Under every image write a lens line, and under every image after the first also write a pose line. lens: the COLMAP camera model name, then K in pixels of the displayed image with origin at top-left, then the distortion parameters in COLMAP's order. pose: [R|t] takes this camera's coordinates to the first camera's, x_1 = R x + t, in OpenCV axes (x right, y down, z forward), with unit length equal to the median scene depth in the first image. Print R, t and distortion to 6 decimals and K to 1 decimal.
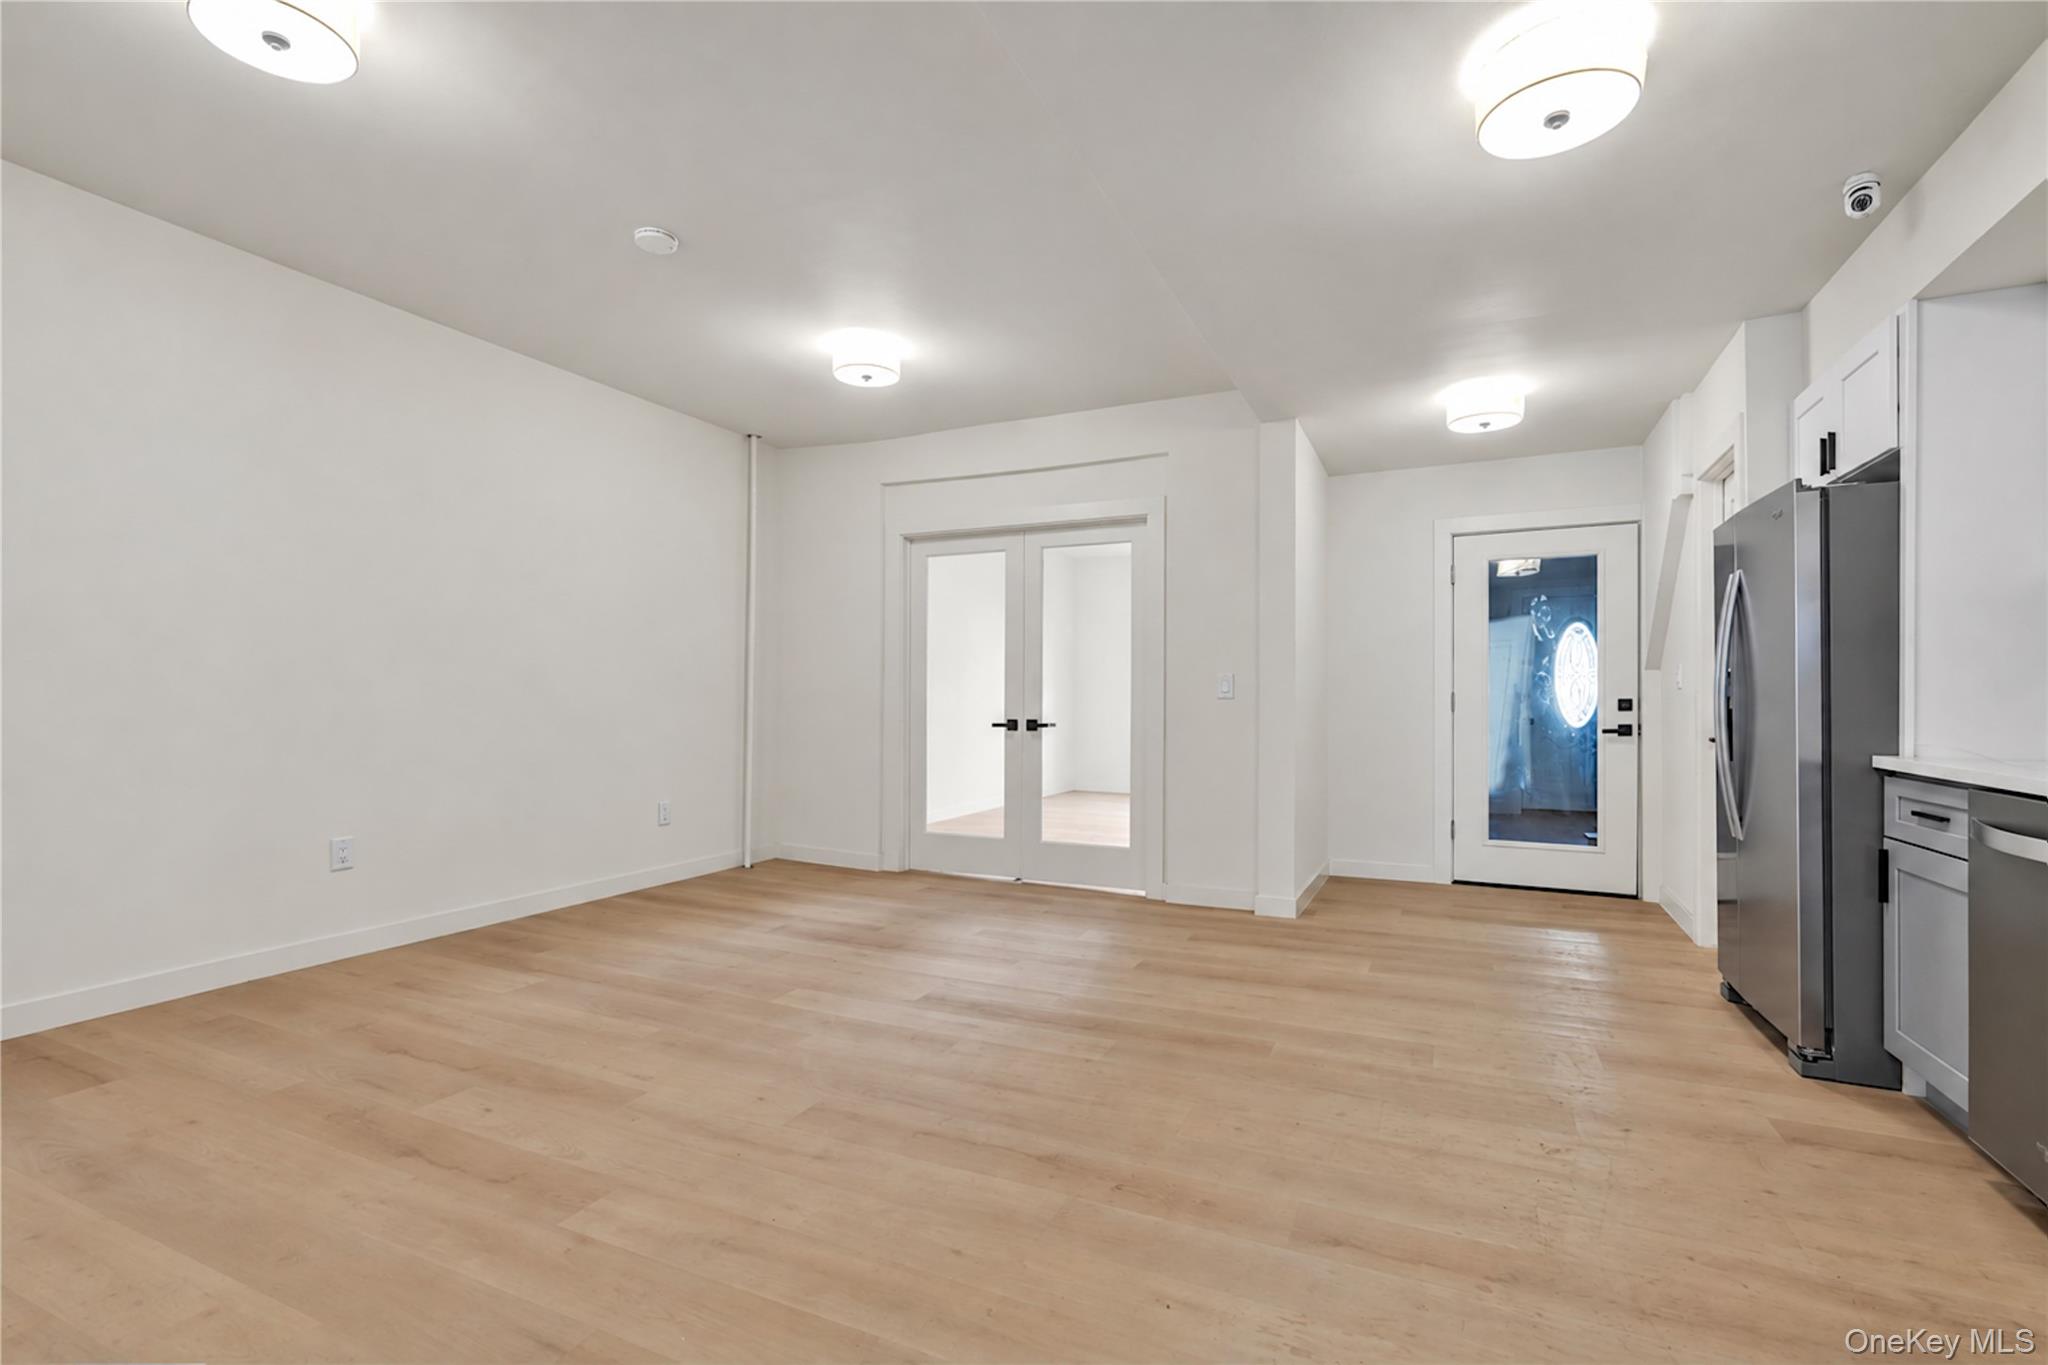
lens RADIAL K [[919.2, 0, 1007.3], [0, 919.2, 698.3], [0, 0, 1]] dist [-0.001017, 0.000450]
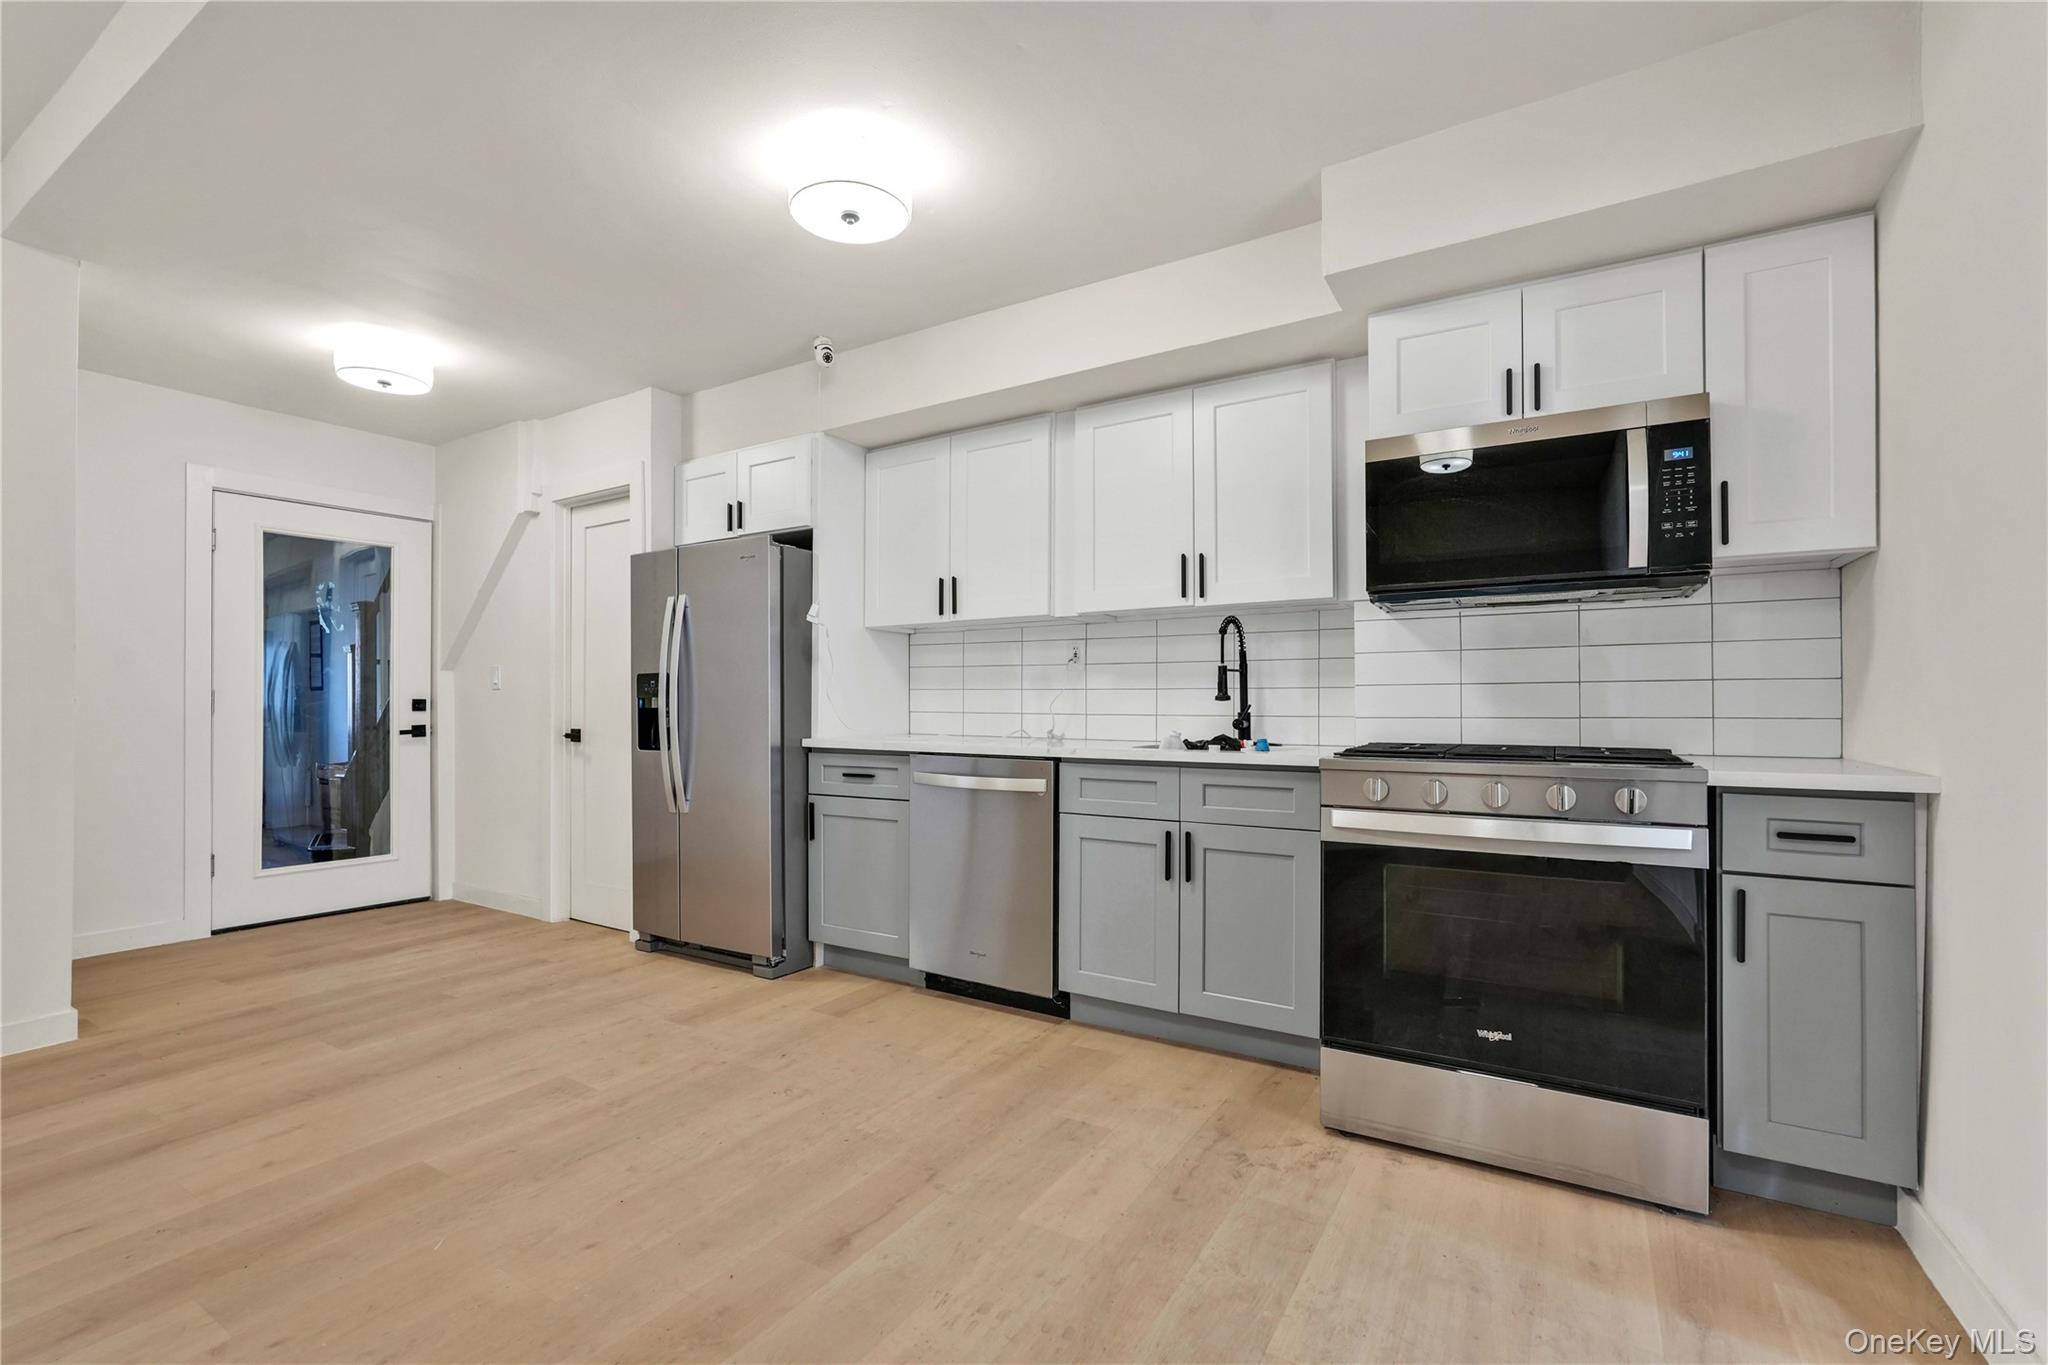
lens RADIAL K [[919.2, 0, 1007.3], [0, 919.2, 698.3], [0, 0, 1]] dist [-0.001017, 0.000450]
pose [[0.120668, 0.003070, 0.992688, -0.395734], [-0.002370, 0.999993, -0.002804, 0.001975], [-0.992690, -0.002015, 0.120675, 0.450951]]
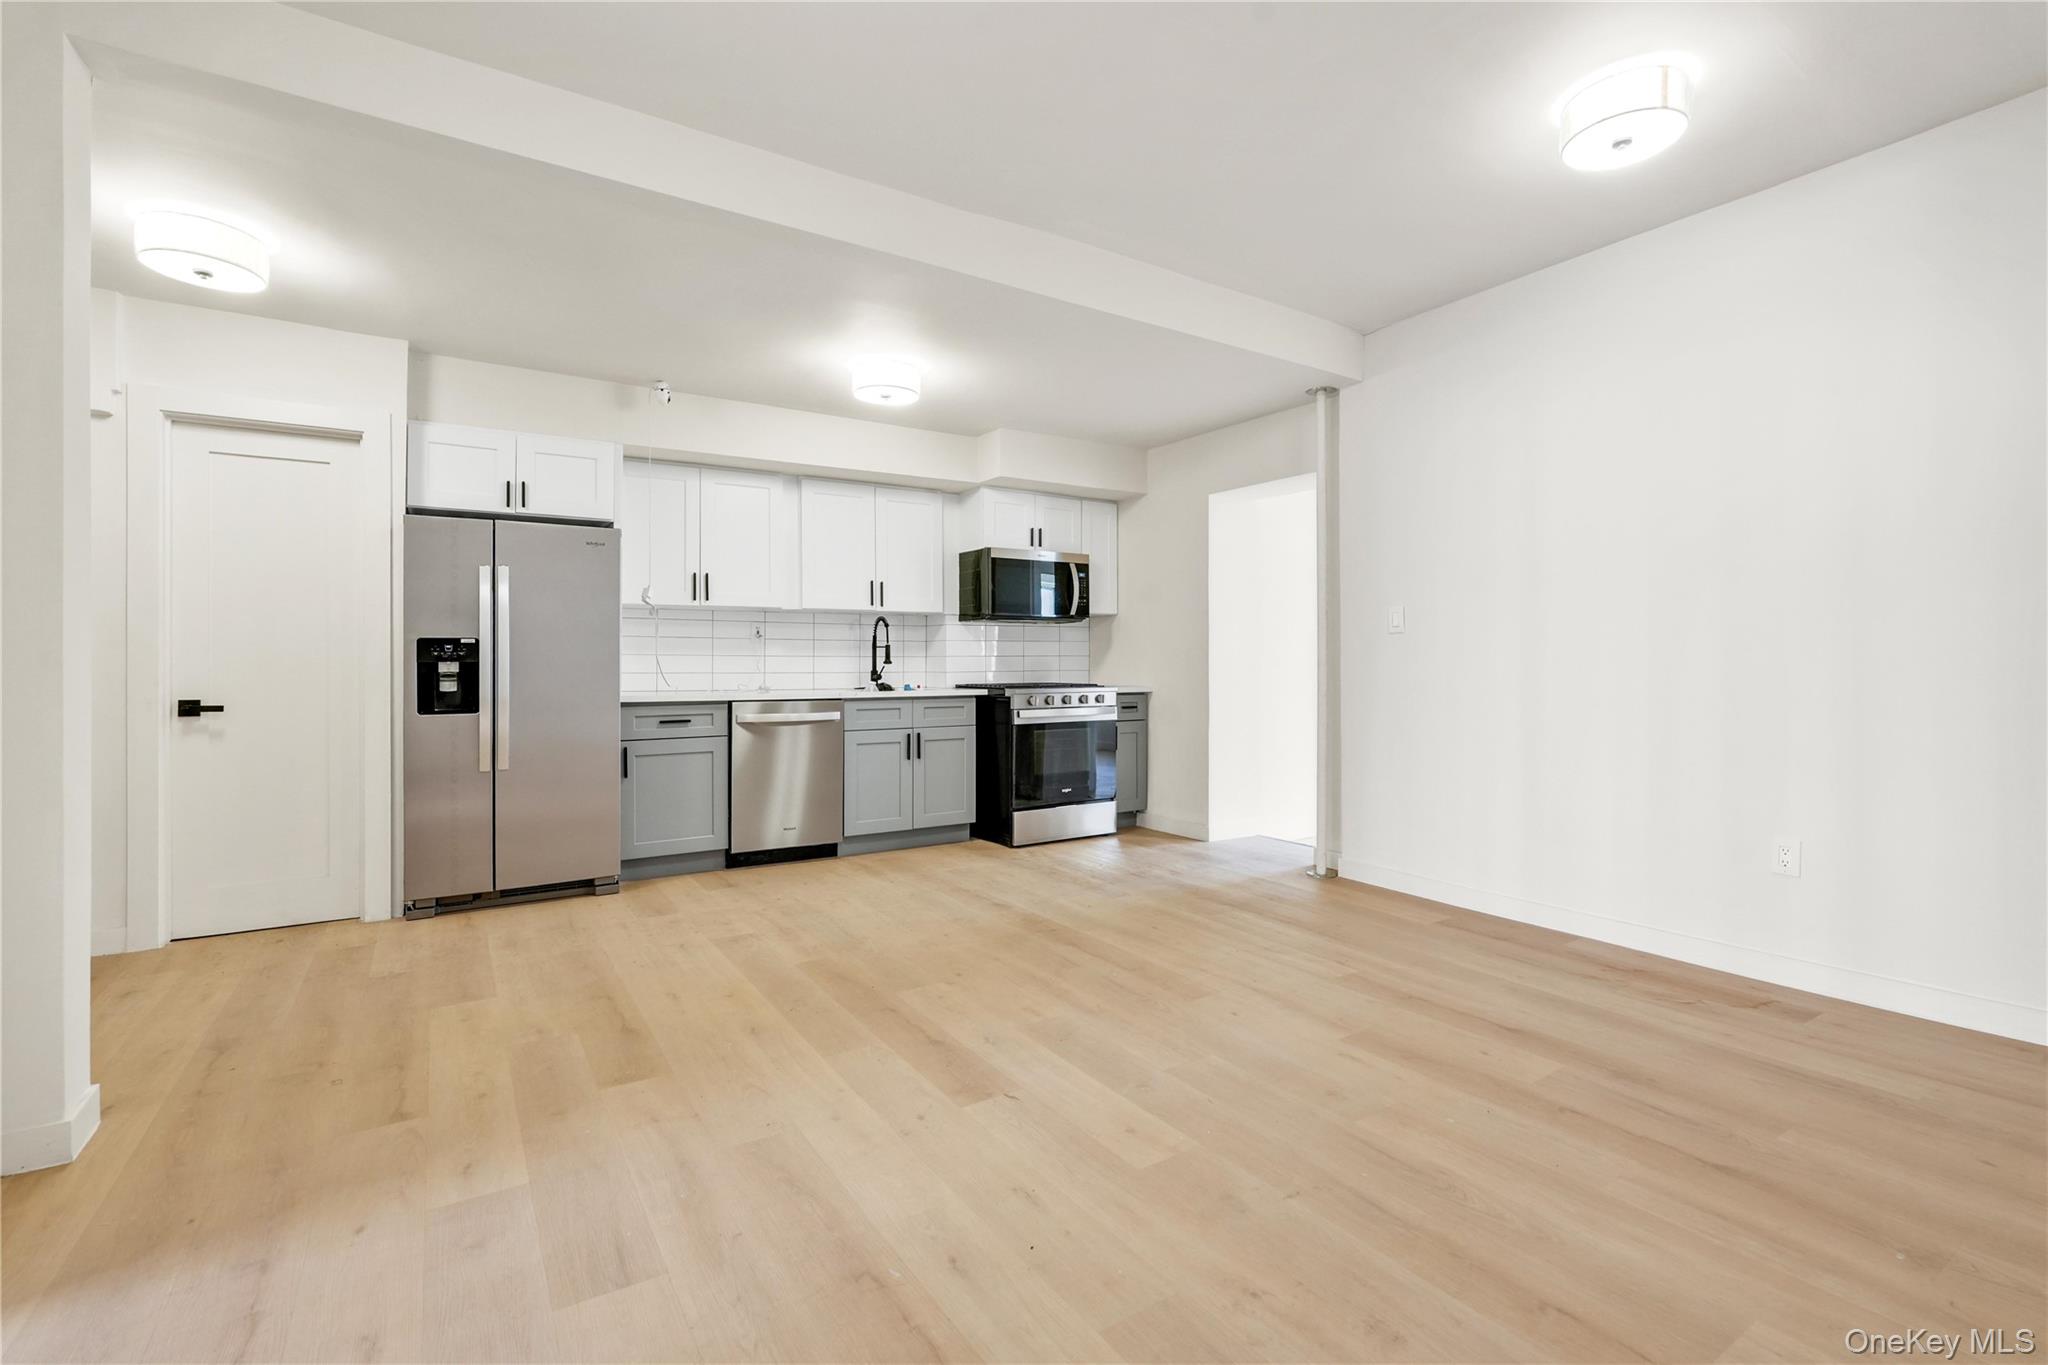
lens RADIAL K [[926.6, 0, 1026.9], [0, 926.6, 658.7], [0, 0, 1]] dist [-0.000234, 0.000134]
pose [[-0.855413, -0.002009, 0.517942, -0.567799], [-0.003842, 0.999990, -0.002465, -0.006173], [-0.517931, -0.004099, -0.855412, 1.874210]]
